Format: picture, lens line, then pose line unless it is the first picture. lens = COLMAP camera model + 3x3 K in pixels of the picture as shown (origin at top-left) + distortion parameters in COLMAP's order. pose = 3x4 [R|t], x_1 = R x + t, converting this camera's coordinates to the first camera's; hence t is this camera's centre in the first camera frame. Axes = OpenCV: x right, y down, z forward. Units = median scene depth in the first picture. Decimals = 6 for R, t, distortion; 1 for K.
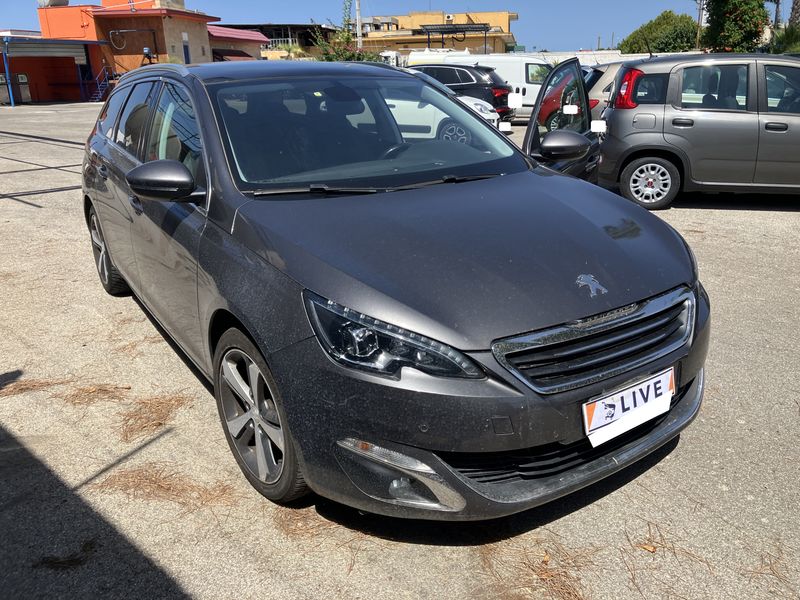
lens RADIAL K [[652.0, 0, 400.0], [0, 652.0, 300.0], [0, 0, 1]] dist [0.104305, -0.163225]
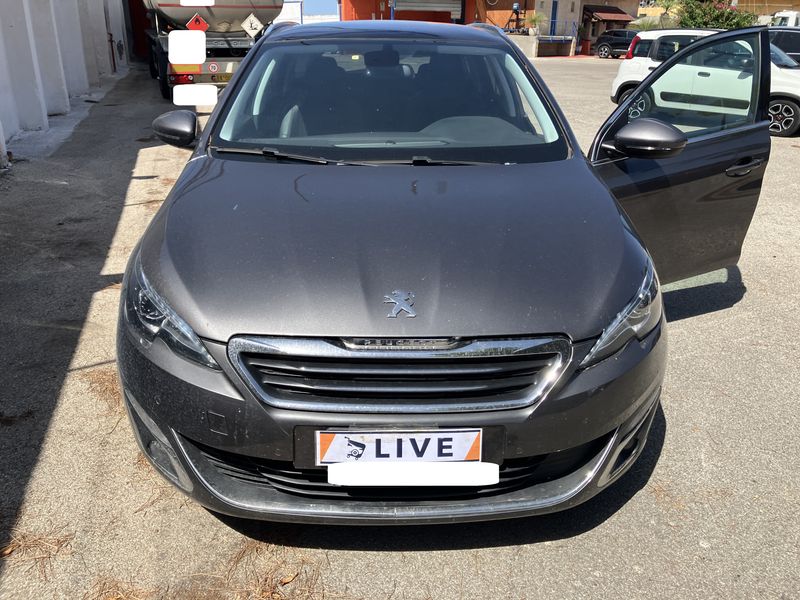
lens RADIAL K [[652.0, 0, 400.0], [0, 652.0, 300.0], [0, 0, 1]] dist [0.104305, -0.163225]
pose [[0.842989, 0.229713, -0.486418, 0.592398], [-0.201301, 0.973248, 0.110755, -0.102802], [0.498847, 0.004552, 0.866678, 0.230027]]
